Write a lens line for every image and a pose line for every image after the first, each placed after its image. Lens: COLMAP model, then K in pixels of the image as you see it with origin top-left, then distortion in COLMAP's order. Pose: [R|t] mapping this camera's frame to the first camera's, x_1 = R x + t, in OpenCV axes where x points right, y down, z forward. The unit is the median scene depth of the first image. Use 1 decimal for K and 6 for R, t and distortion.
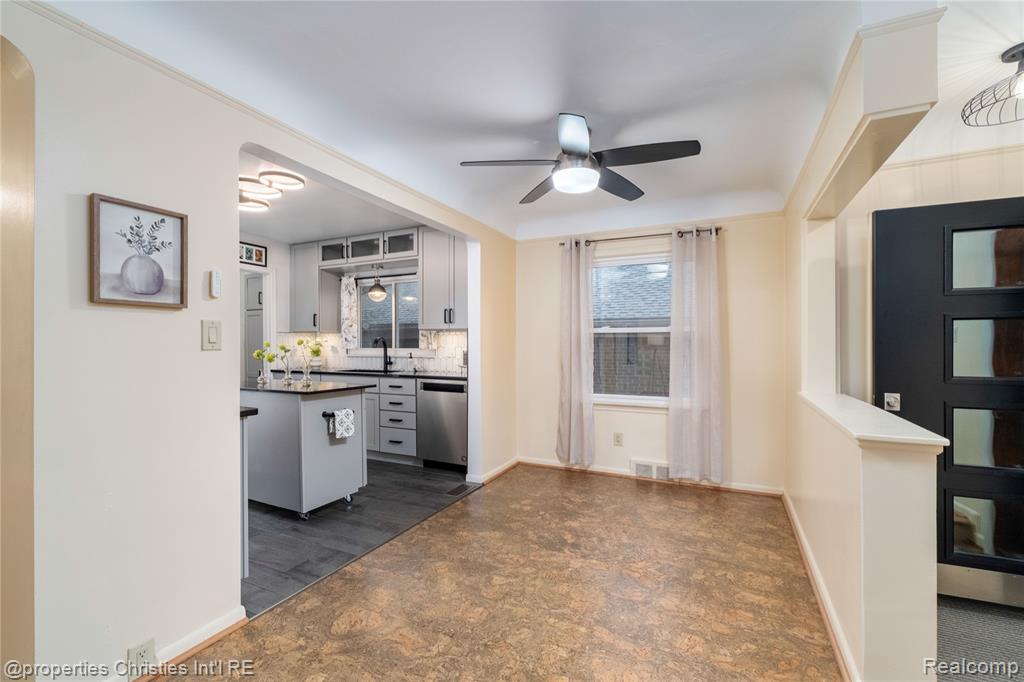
lens RADIAL K [[441.5, 0, 512.0], [0, 441.5, 341.0], [0, 0, 1]] dist [0.014853, 0.000218]
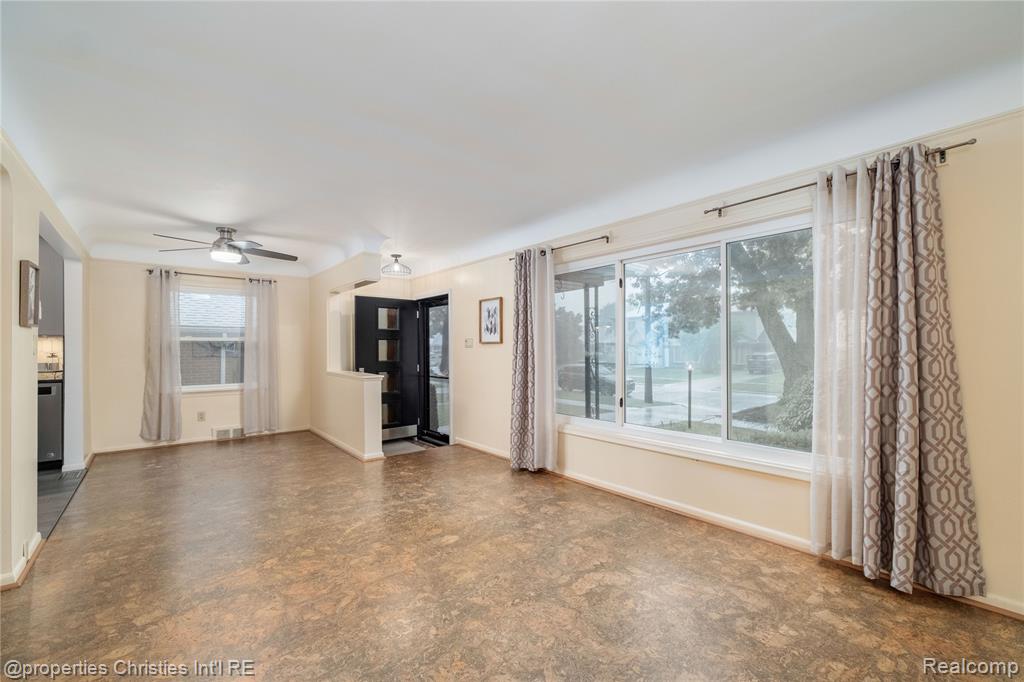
lens RADIAL K [[427.1, 0, 509.0], [0, 427.1, 358.6], [0, 0, 1]] dist [-0.000408, 0.000073]
pose [[0.415586, -0.021905, 0.909290, -0.912038], [-0.004451, 0.999649, 0.026116, -0.003913], [-0.909543, -0.014901, 0.415343, -0.703390]]
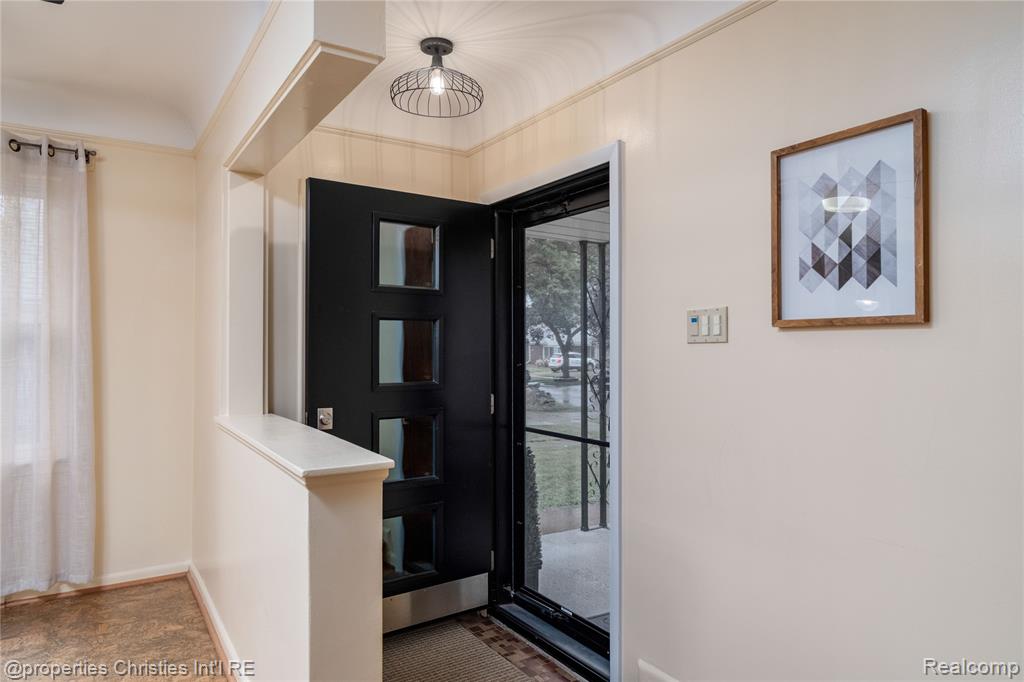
lens RADIAL K [[631.5, 0, 514.4], [0, 631.5, 335.8], [0, 0, 1]] dist [-0.007367, -0.001530]
pose [[0.500310, 0.015604, 0.865706, 0.031193], [-0.006782, 0.999878, -0.014104, 0.000909], [-0.865820, 0.001185, 0.500355, 0.114689]]
